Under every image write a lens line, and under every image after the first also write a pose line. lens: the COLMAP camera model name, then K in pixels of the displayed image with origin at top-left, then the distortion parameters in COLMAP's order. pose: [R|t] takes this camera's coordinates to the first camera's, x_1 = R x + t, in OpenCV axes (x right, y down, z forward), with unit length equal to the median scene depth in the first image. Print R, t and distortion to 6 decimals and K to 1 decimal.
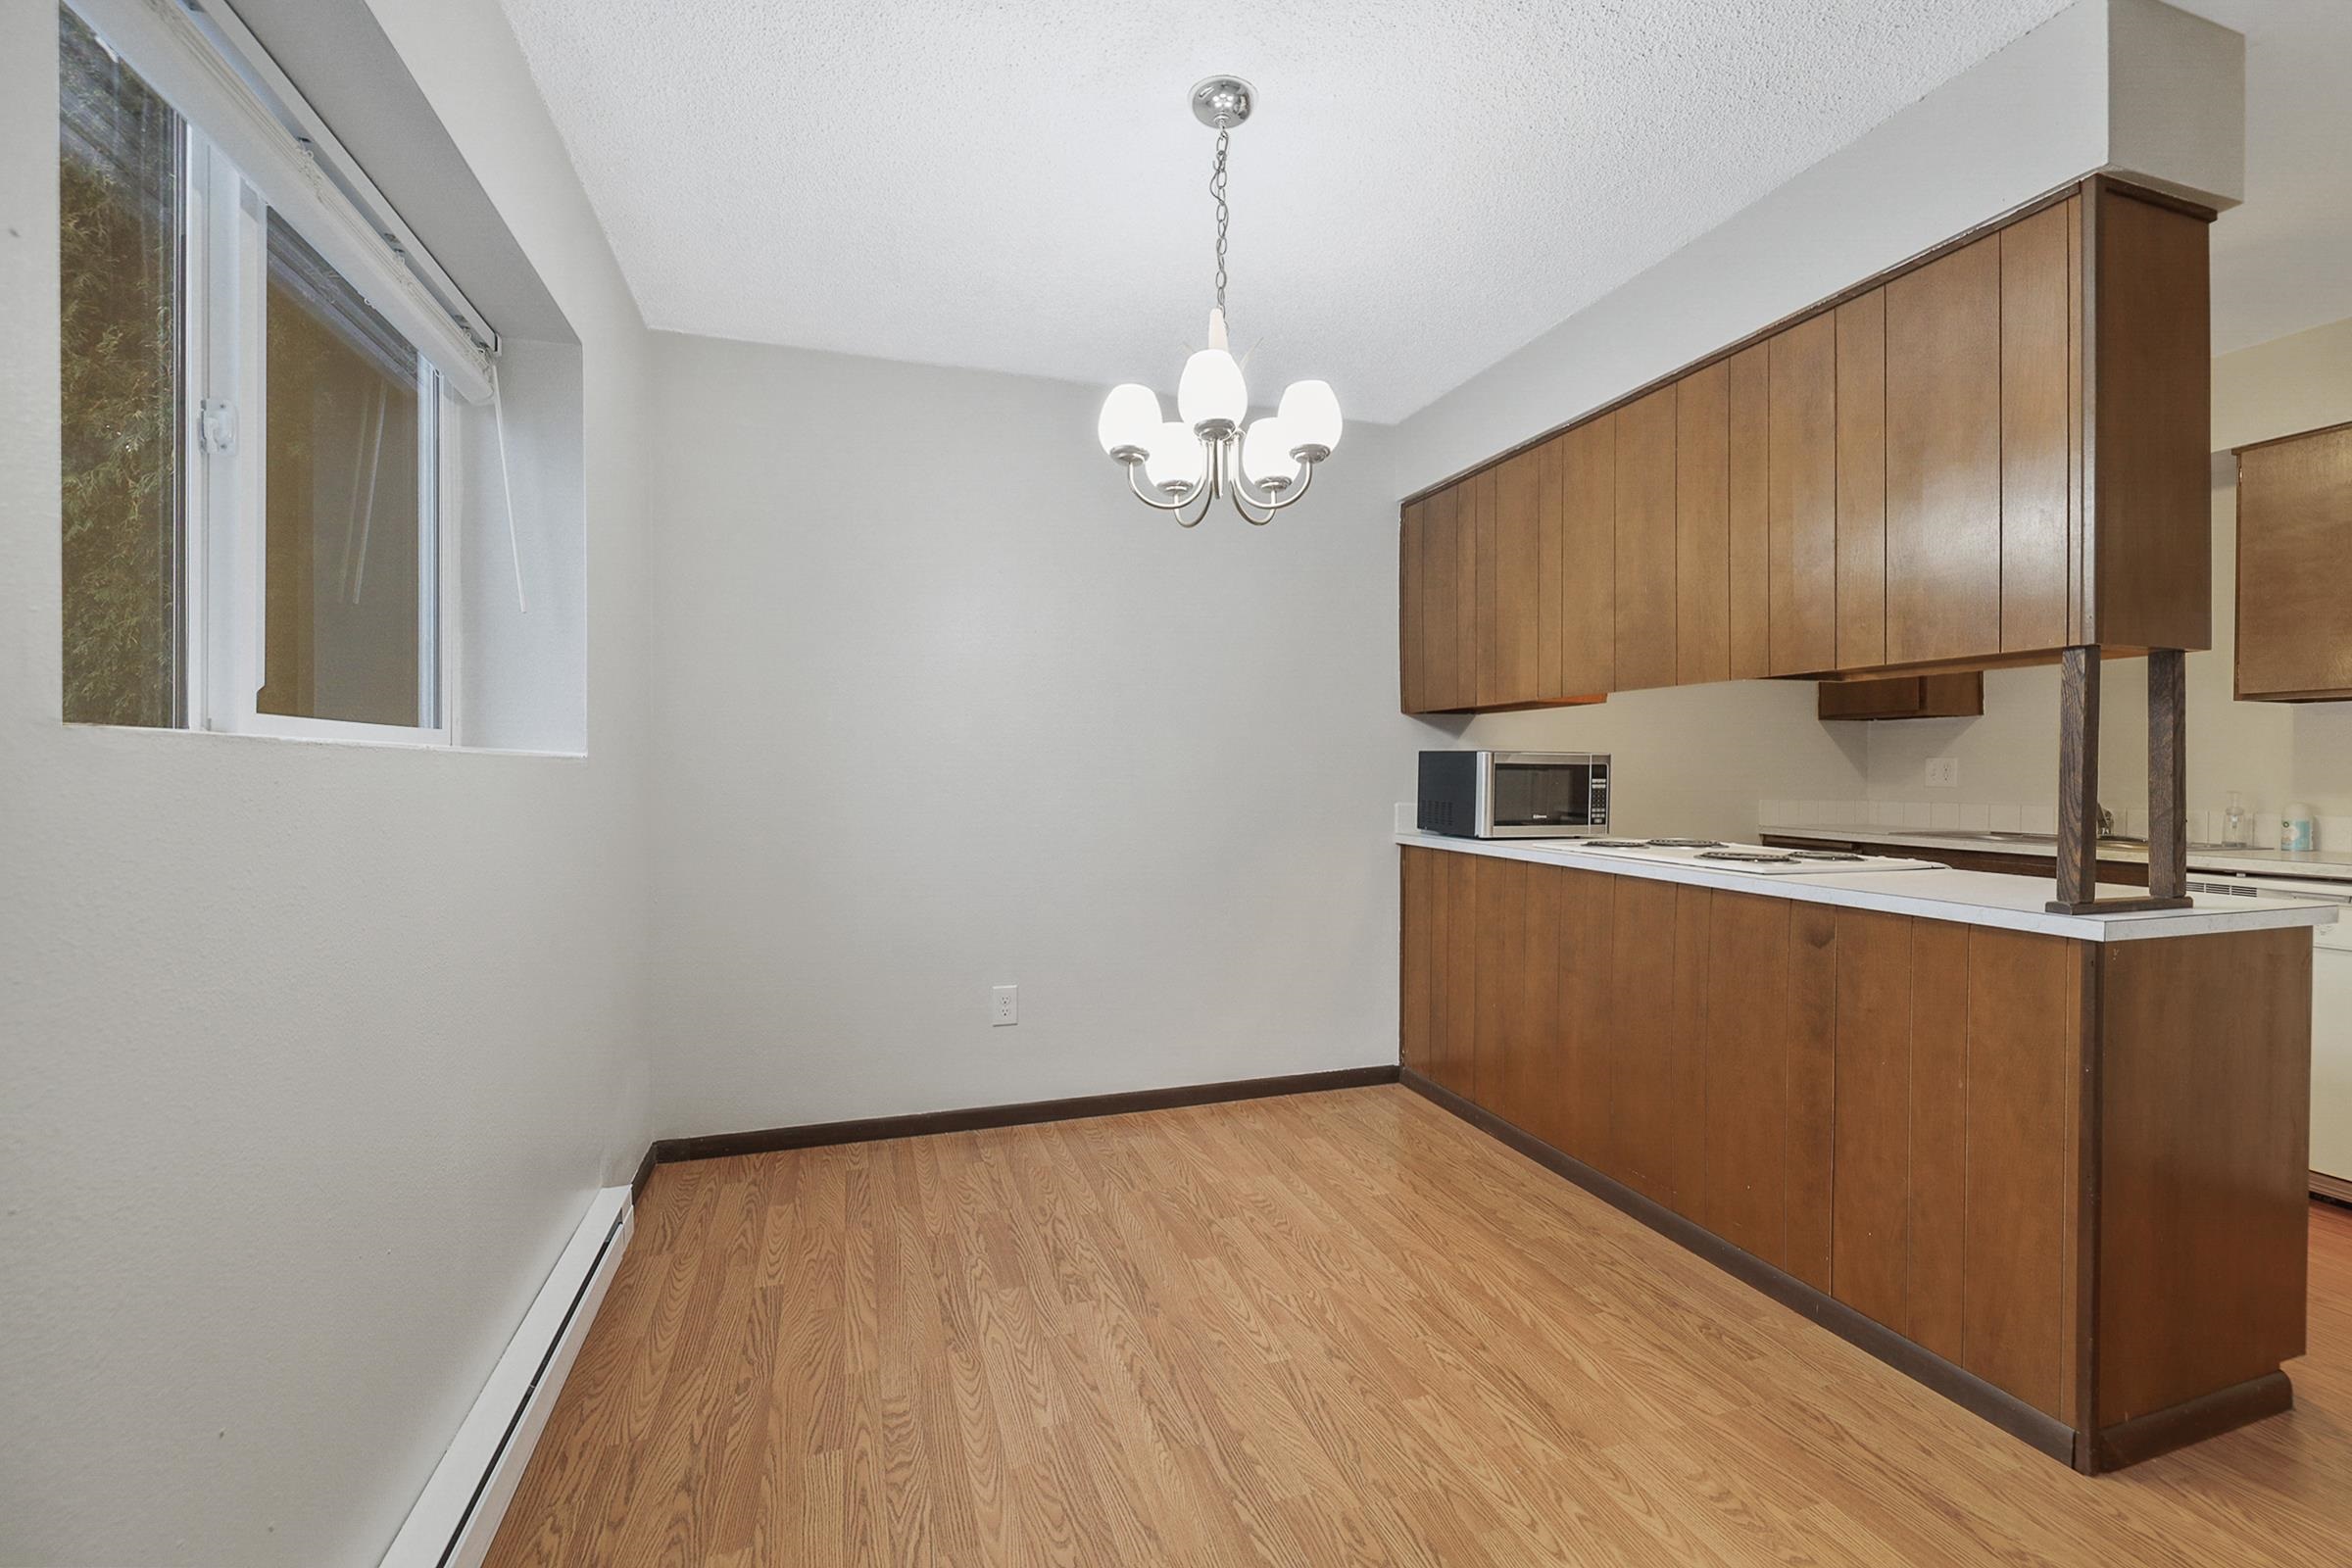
lens RADIAL K [[982.1, 0, 1162.7], [0, 982.1, 773.6], [0, 0, 1]] dist [-0.001274, 0.000293]
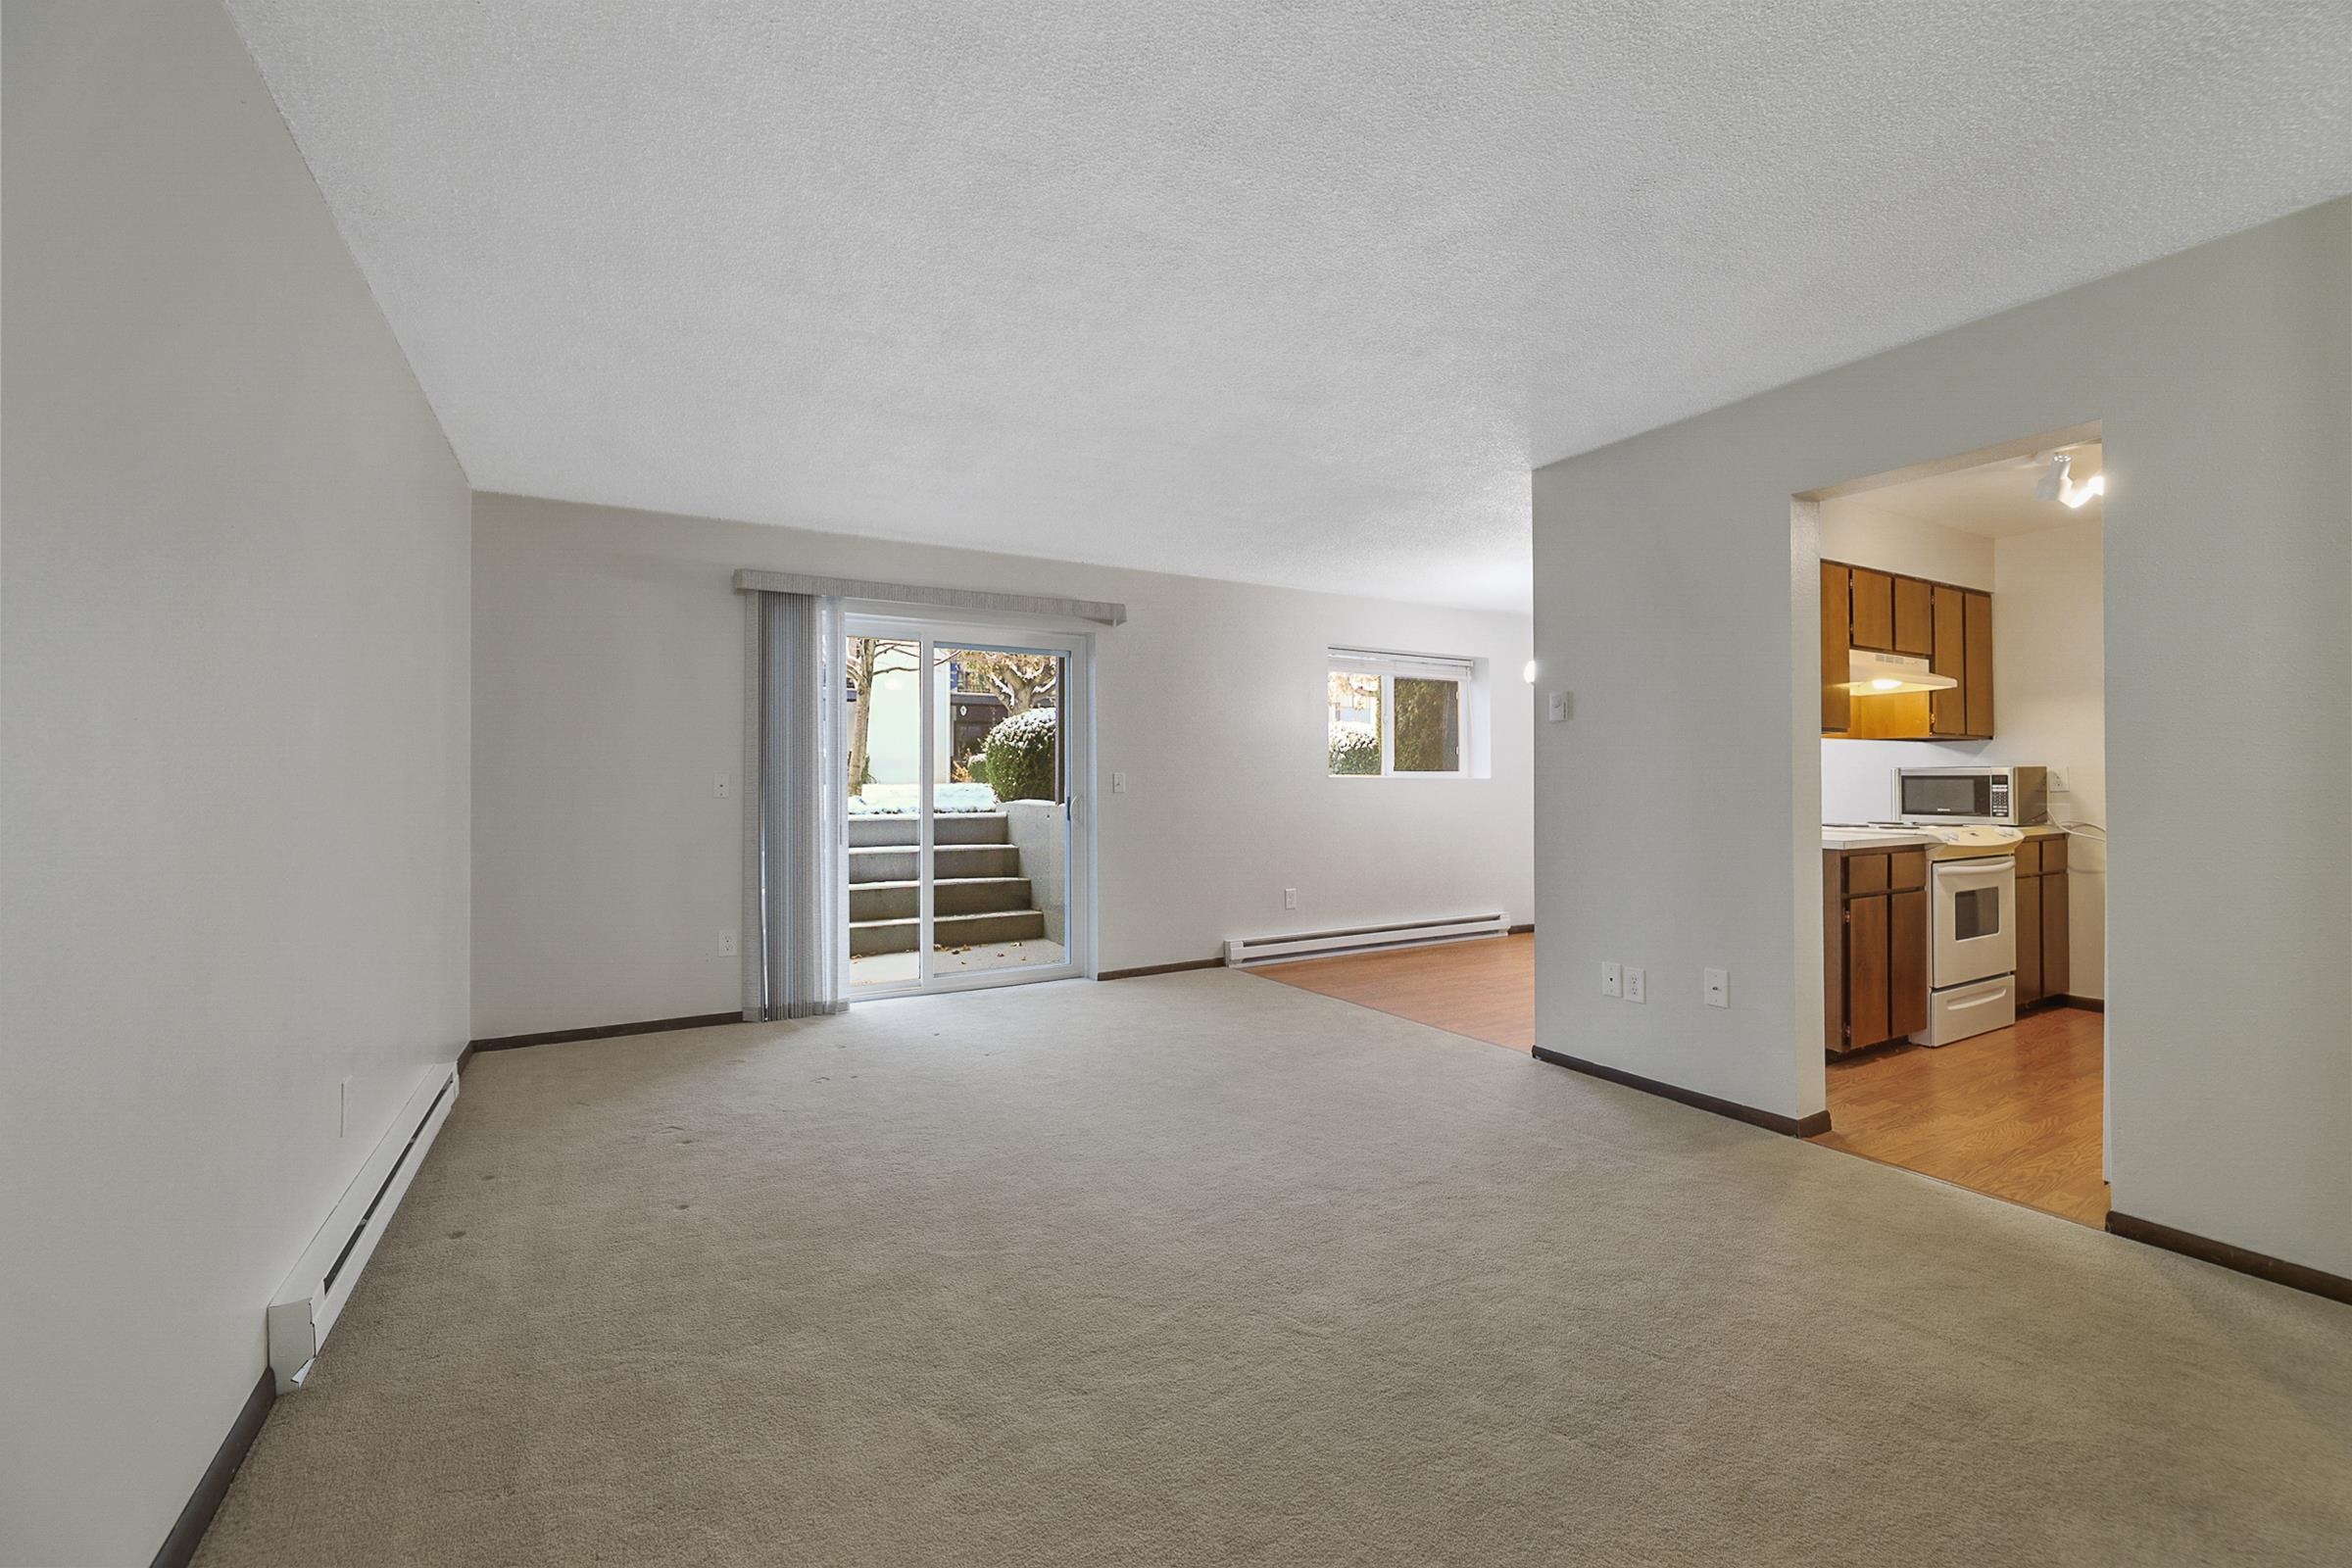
lens RADIAL K [[982.1, 0, 1186.0], [0, 982.1, 772.3], [0, 0, 1]] dist [-0.001274, 0.000293]
pose [[0.208358, -0.014932, -0.977939, 1.963106], [0.000739, 0.999886, -0.015110, 0.009378], [0.978052, 0.002426, 0.208345, -0.568961]]
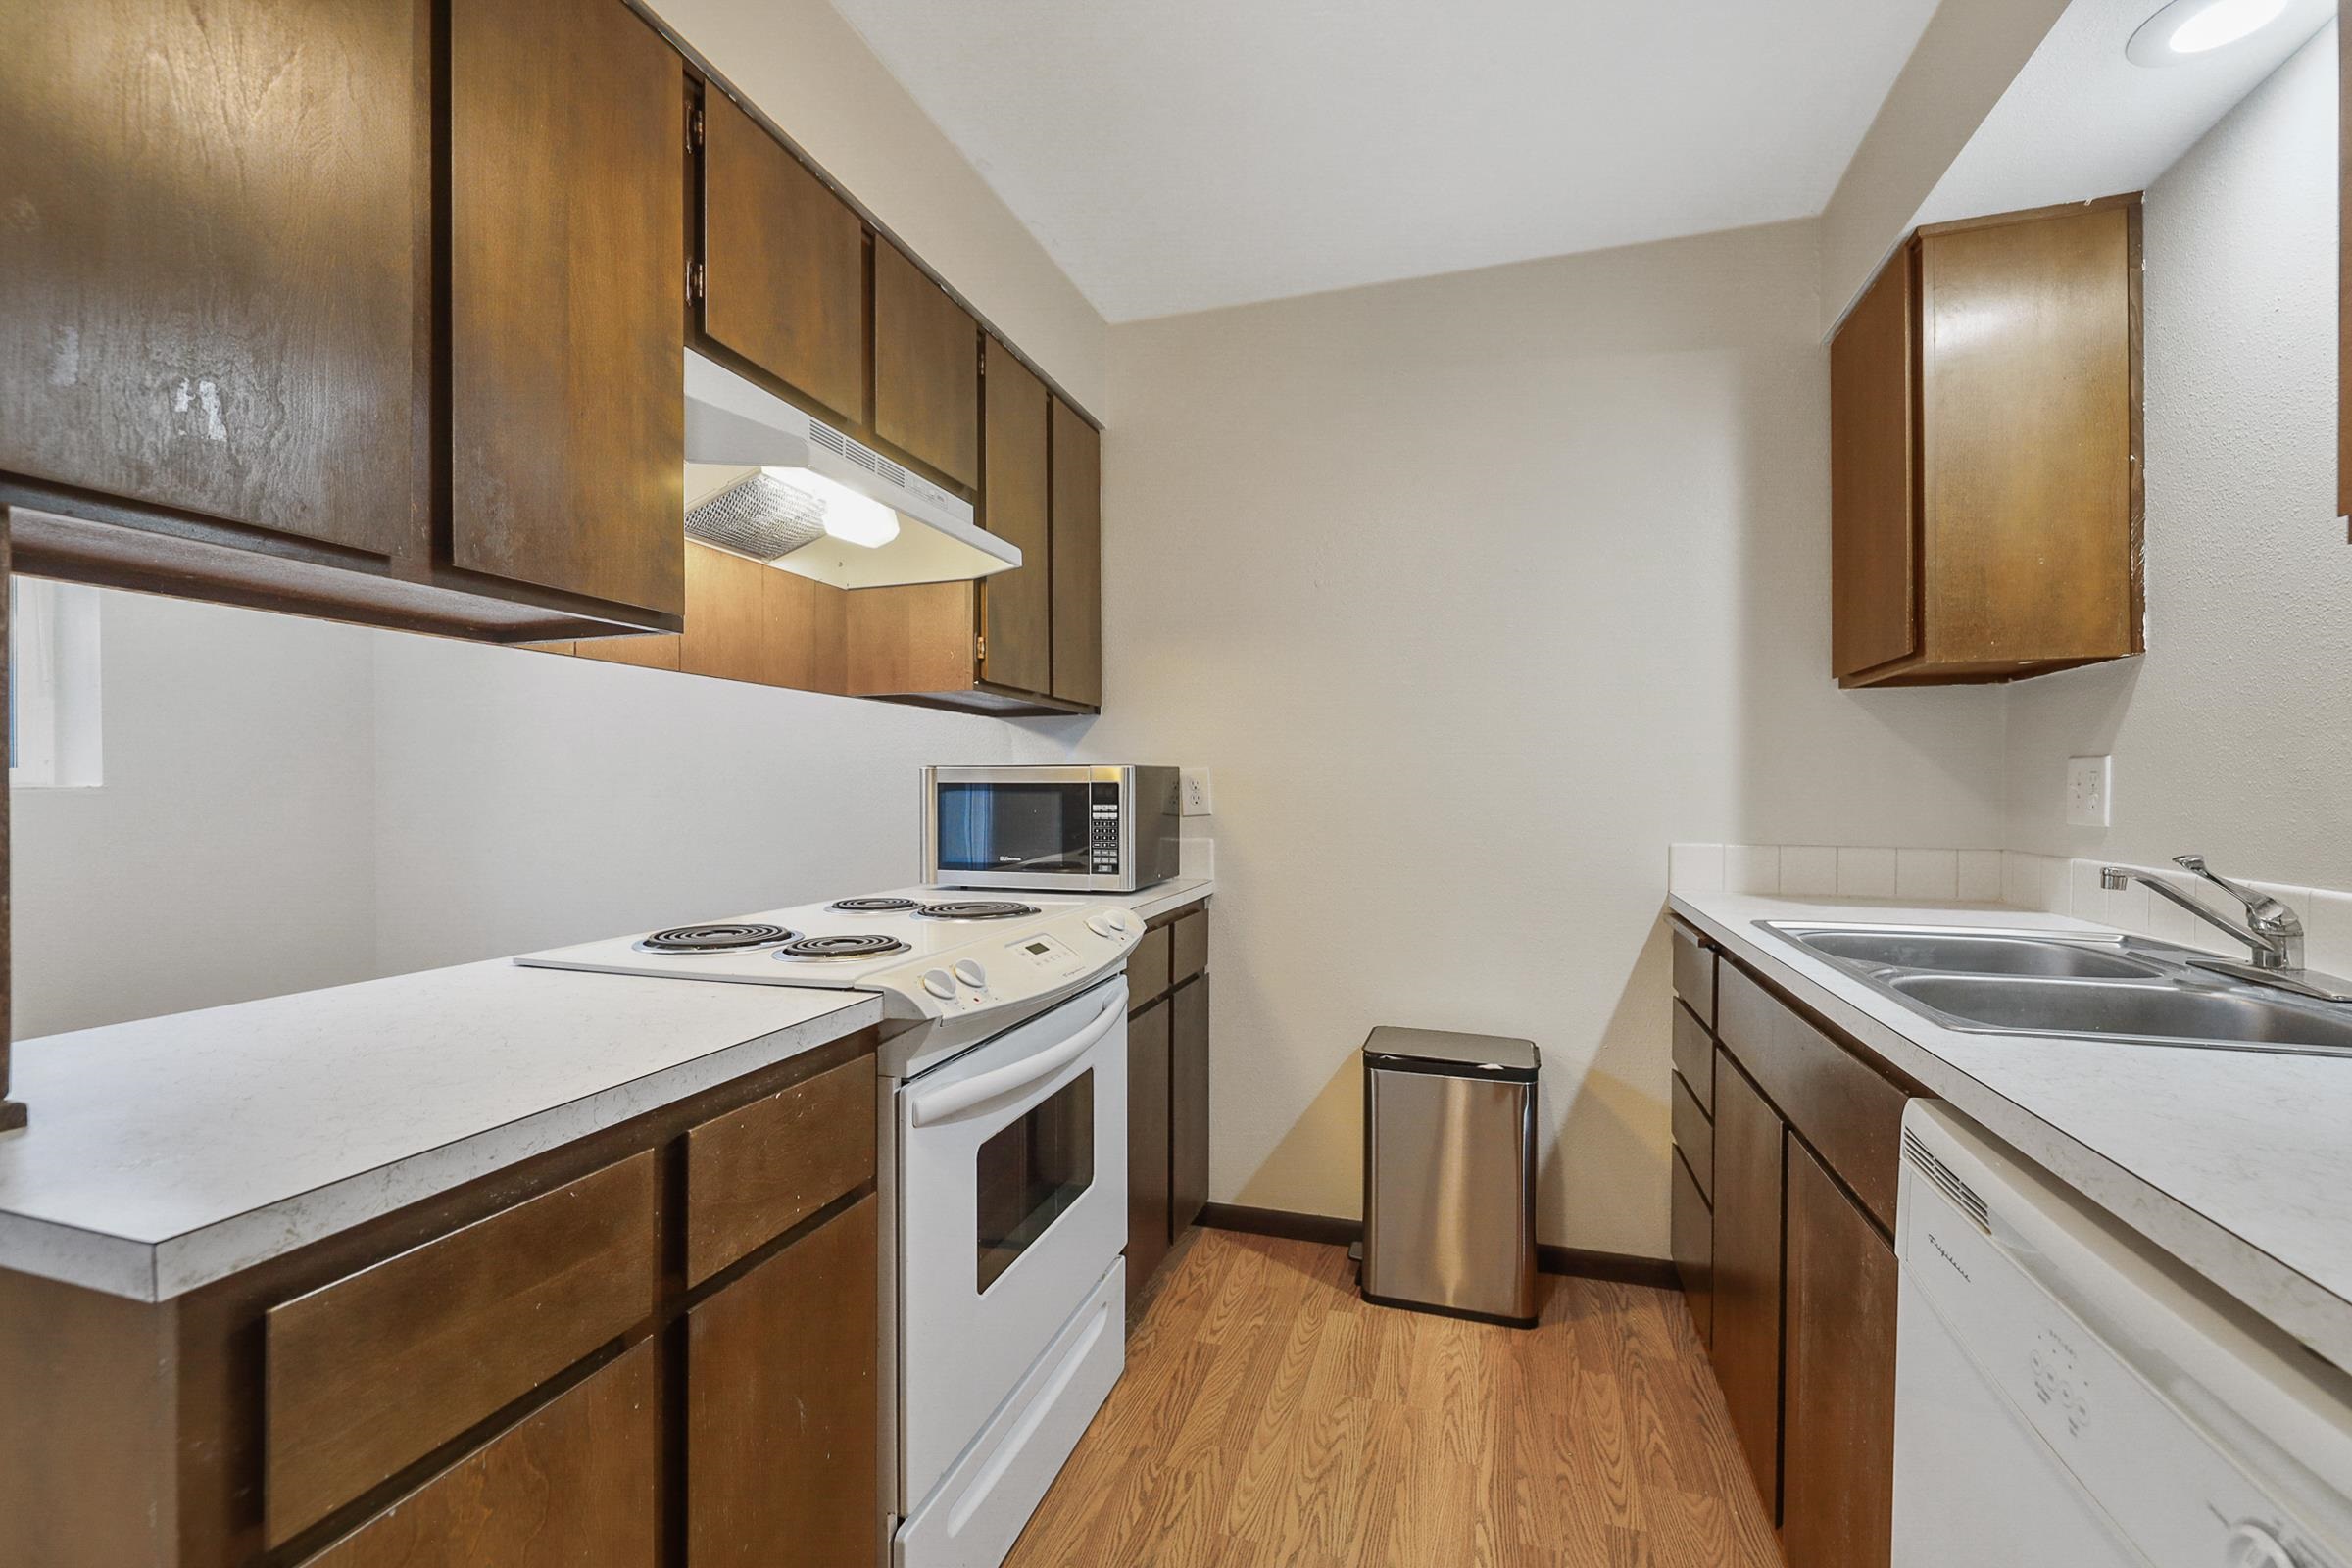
lens RADIAL K [[982.1, 0, 1189.3], [0, 982.1, 814.2], [0, 0, 1]] dist [-0.001274, 0.000293]
pose [[0.815851, 0.012384, -0.578129, 1.066777], [0.002338, 0.999692, 0.024713, -0.005221], [0.578257, -0.021514, 0.815571, 0.609629]]
